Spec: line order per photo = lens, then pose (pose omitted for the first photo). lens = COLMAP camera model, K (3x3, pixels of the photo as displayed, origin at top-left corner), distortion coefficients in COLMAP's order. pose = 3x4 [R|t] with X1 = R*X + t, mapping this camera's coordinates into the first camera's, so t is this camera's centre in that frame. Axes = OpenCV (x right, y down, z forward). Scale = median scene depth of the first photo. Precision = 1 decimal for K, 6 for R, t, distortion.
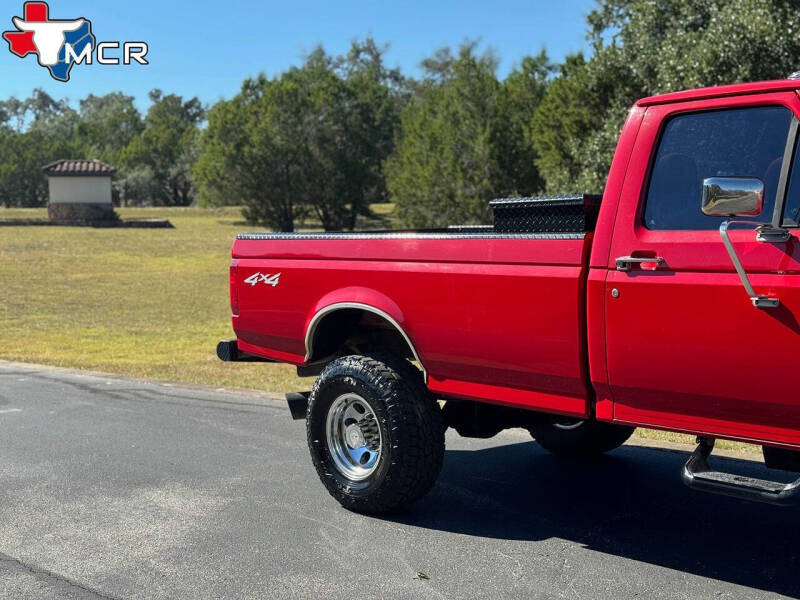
lens RADIAL K [[1119.1, 0, 393.1], [0, 1119.1, 312.4], [0, 0, 1]] dist [0.139017, 0.000000]
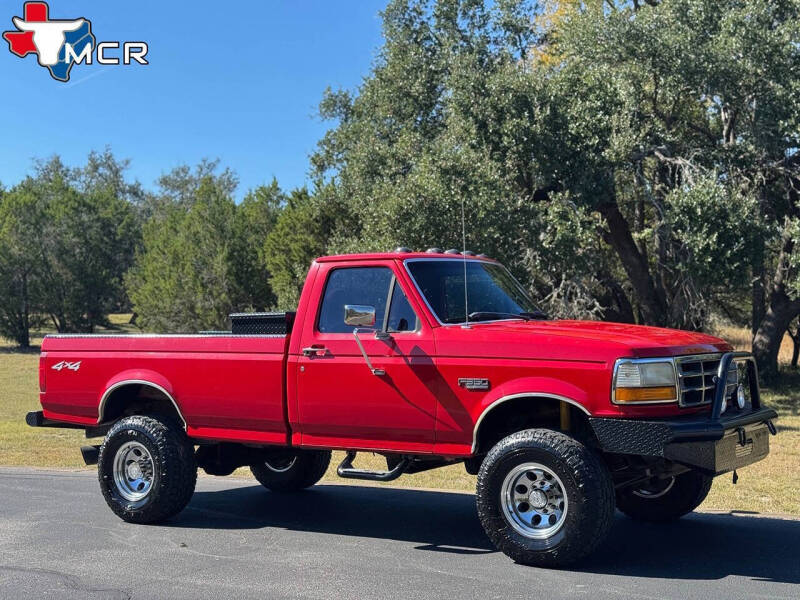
lens RADIAL K [[1119.1, 0, 401.8], [0, 1119.1, 308.5], [0, 0, 1]] dist [0.139017, 0.000000]
pose [[0.971131, 0.019075, 0.237782, -0.011694], [0.005632, 0.994687, -0.102794, 0.012188], [-0.238479, 0.101165, 0.965864, -0.126382]]
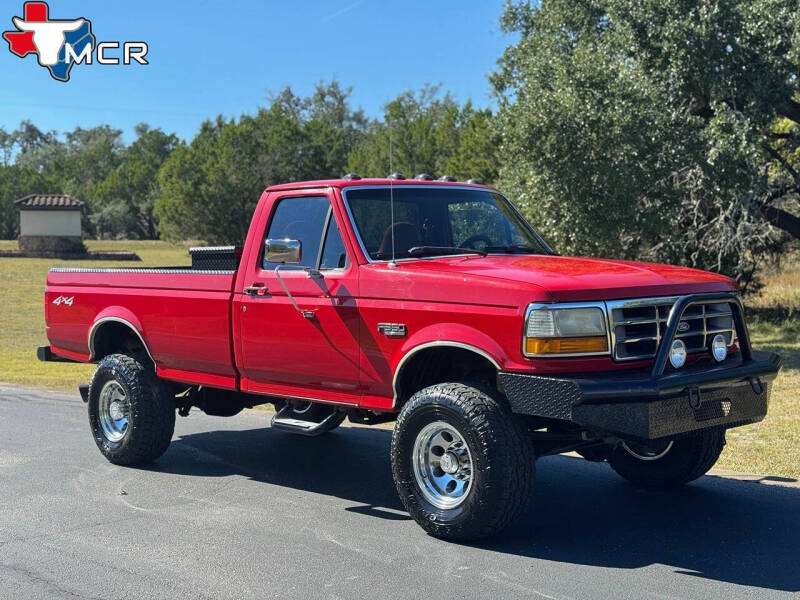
lens RADIAL K [[1119.1, 0, 402.0], [0, 1119.1, 313.4], [0, 0, 1]] dist [0.139017, 0.000000]
pose [[0.999803, 0.010521, 0.016838, 0.070275], [-0.010009, 0.999494, -0.030188, 0.006099], [-0.017147, 0.030014, 0.999402, -0.103085]]
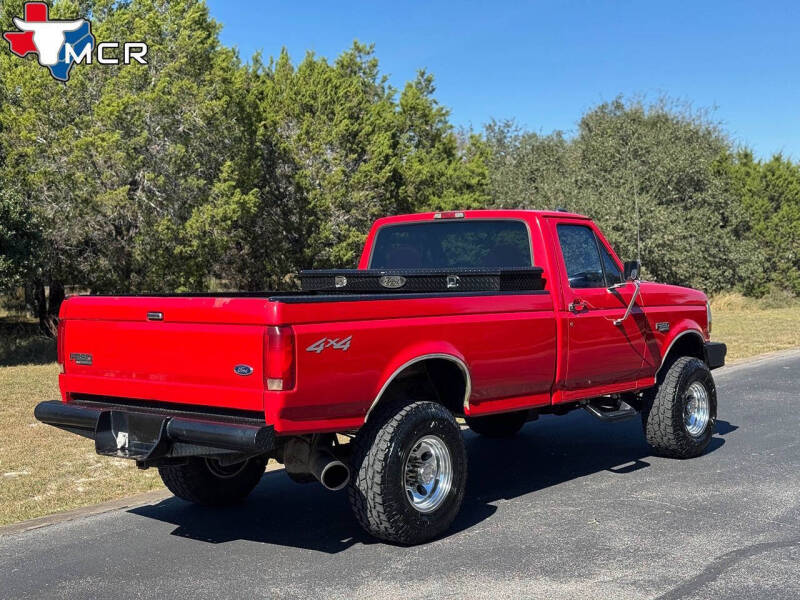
lens RADIAL K [[1119.1, 0, 416.2], [0, 1119.1, 296.0], [0, 0, 1]] dist [0.139017, 0.000000]
pose [[-0.145056, 0.021098, 0.989198, -0.267473], [0.113210, 0.993561, -0.004590, -0.014517], [-0.982925, 0.111321, -0.146511, 0.267226]]
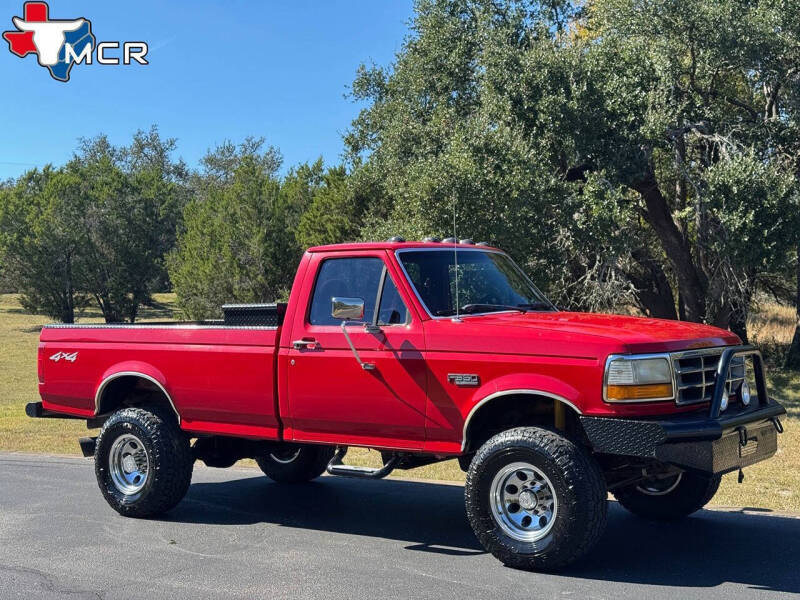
lens RADIAL K [[1119.1, 0, 404.0], [0, 1119.1, 311.8], [0, 0, 1]] dist [0.139017, 0.000000]
pose [[0.980446, 0.011587, 0.196445, 0.005514], [0.004221, 0.996797, -0.079859, 0.007454], [-0.196741, 0.079127, 0.977257, -0.120148]]
